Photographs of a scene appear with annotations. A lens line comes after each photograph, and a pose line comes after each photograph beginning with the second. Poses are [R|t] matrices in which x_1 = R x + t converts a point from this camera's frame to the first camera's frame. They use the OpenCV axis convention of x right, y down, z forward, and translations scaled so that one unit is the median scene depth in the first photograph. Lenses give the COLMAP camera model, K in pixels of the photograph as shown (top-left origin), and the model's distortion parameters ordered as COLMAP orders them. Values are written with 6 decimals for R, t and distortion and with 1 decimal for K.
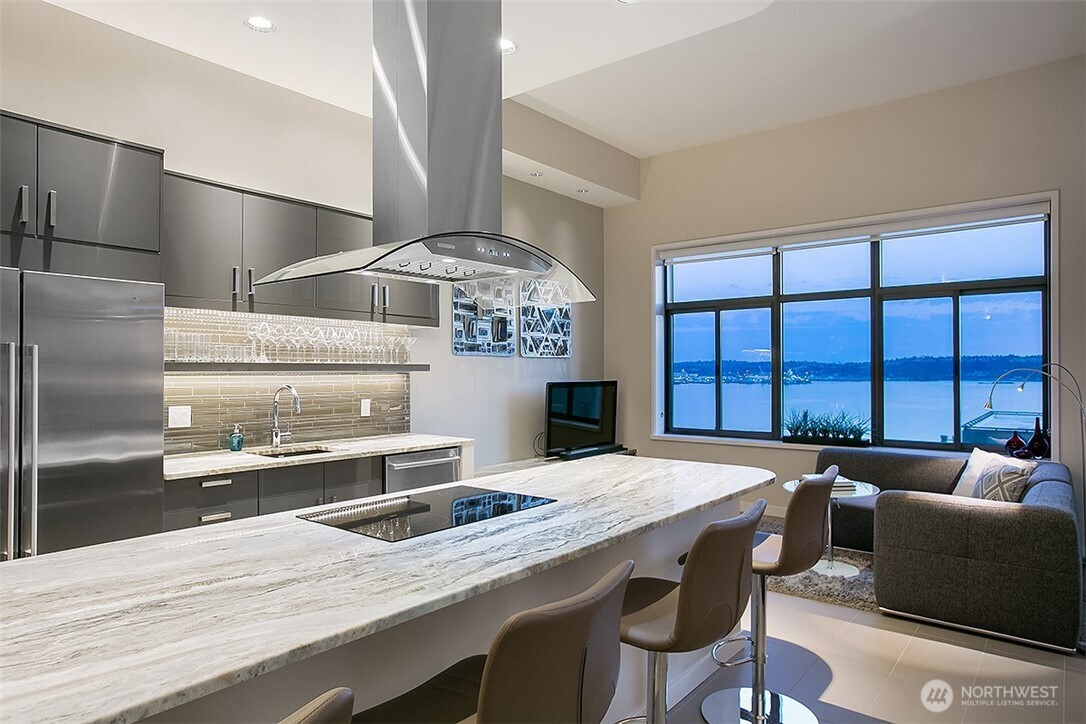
lens RADIAL K [[651.2, 0, 547.2], [0, 651.2, 370.6], [0, 0, 1]] dist [-0.023540, 0.018060]
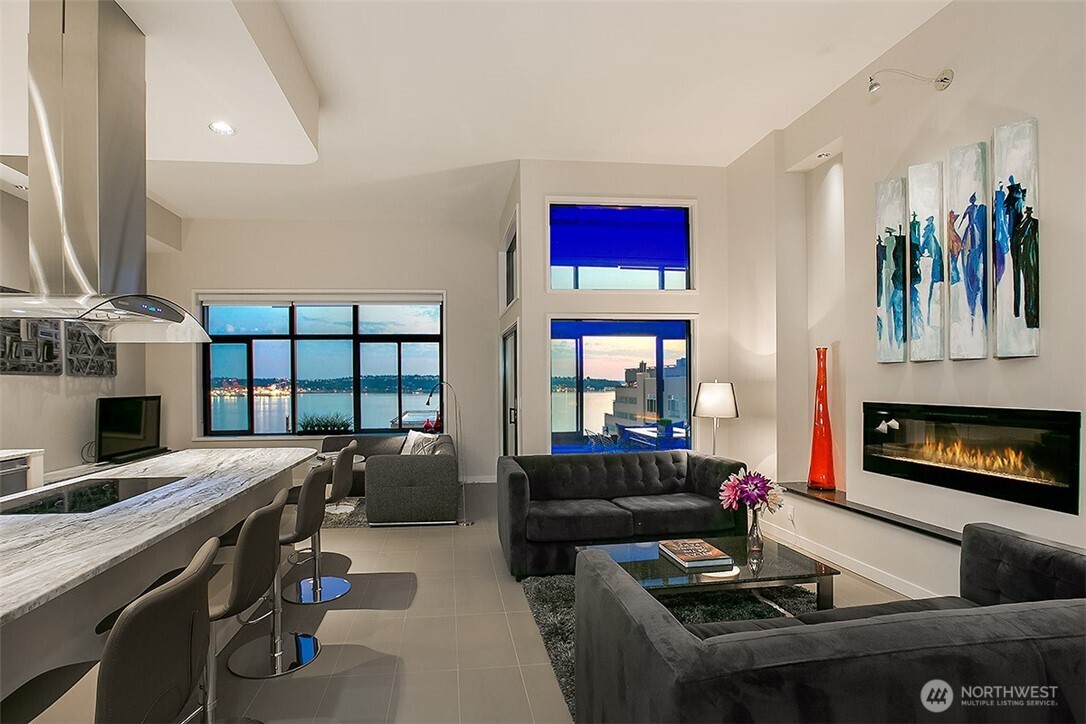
lens RADIAL K [[505.7, 0, 498.5], [0, 505.7, 384.2], [0, 0, 1]] dist [-0.026037, 0.001925]
pose [[0.706664, -0.004330, 0.707536, -0.149176], [0.006533, 0.999979, -0.000405, -0.002712], [-0.707519, 0.004908, 0.706677, -0.153140]]
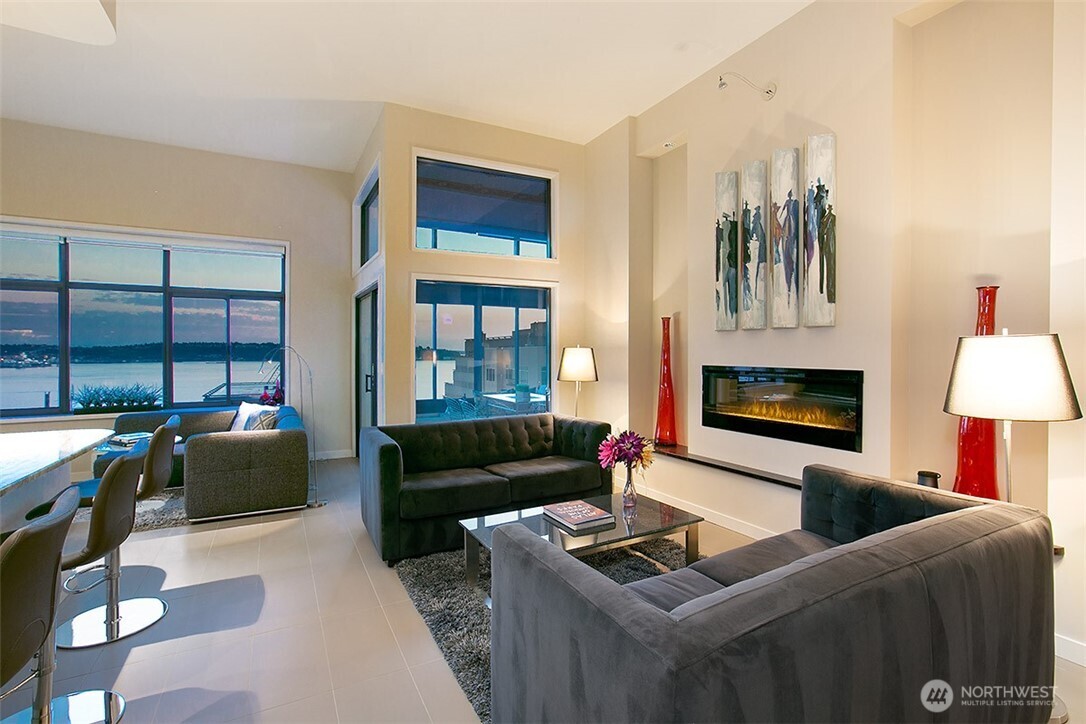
lens RADIAL K [[505.7, 0, 534.1], [0, 505.7, 353.3], [0, 0, 1]] dist [-0.026037, 0.001925]
pose [[0.398202, -0.000561, 0.917298, -0.133037], [0.001296, 0.999999, 0.000049, 0.007823], [-0.917297, 0.001169, 0.398202, -0.080317]]
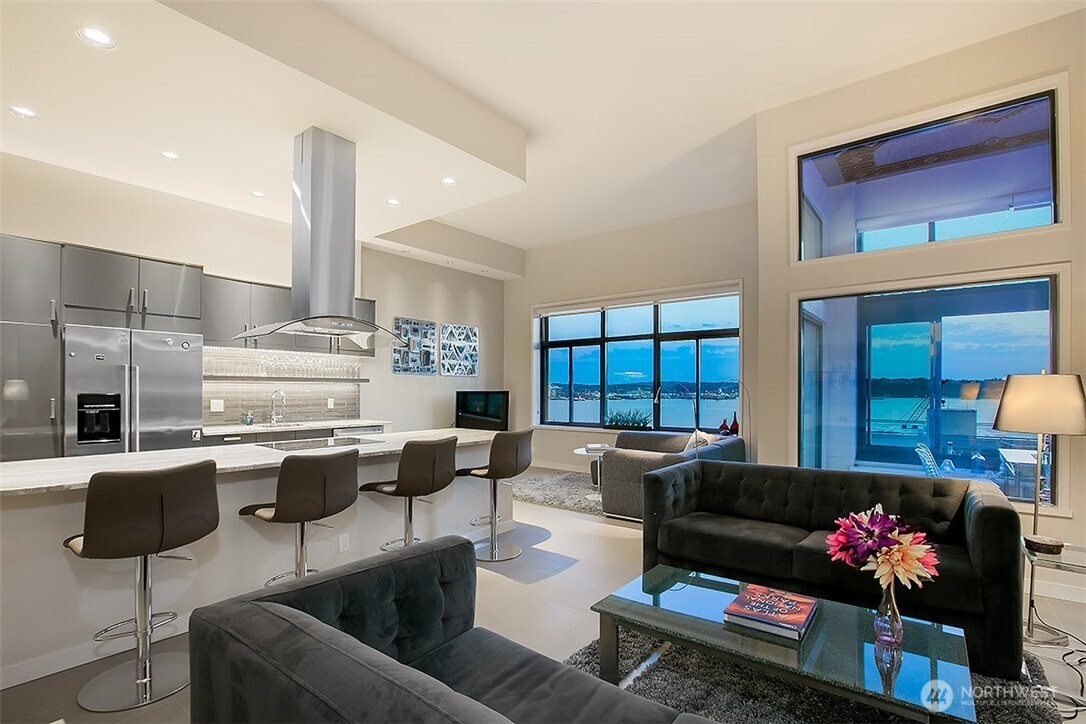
lens RADIAL K [[505.7, 0, 548.1], [0, 505.7, 390.8], [0, 0, 1]] dist [-0.026037, 0.001925]
pose [[0.999871, 0.003057, 0.015757, 0.255931], [-0.003106, 0.999990, 0.003073, 0.015952], [-0.015747, -0.003121, 0.999871, -0.314583]]
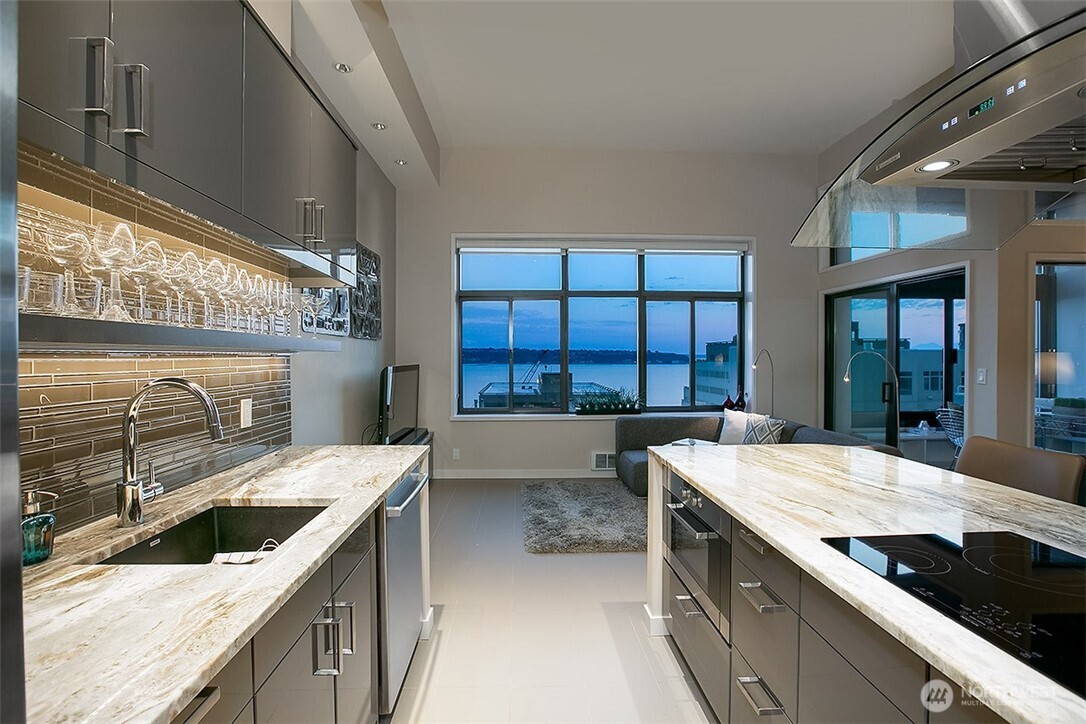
lens RADIAL K [[505.7, 0, 557.7], [0, 505.7, 361.1], [0, 0, 1]] dist [-0.026037, 0.001925]
pose [[0.736231, -0.007403, 0.676690, -0.358259], [0.001976, 0.999959, 0.008790, 0.005052], [-0.676728, -0.005135, 0.736215, 0.435573]]
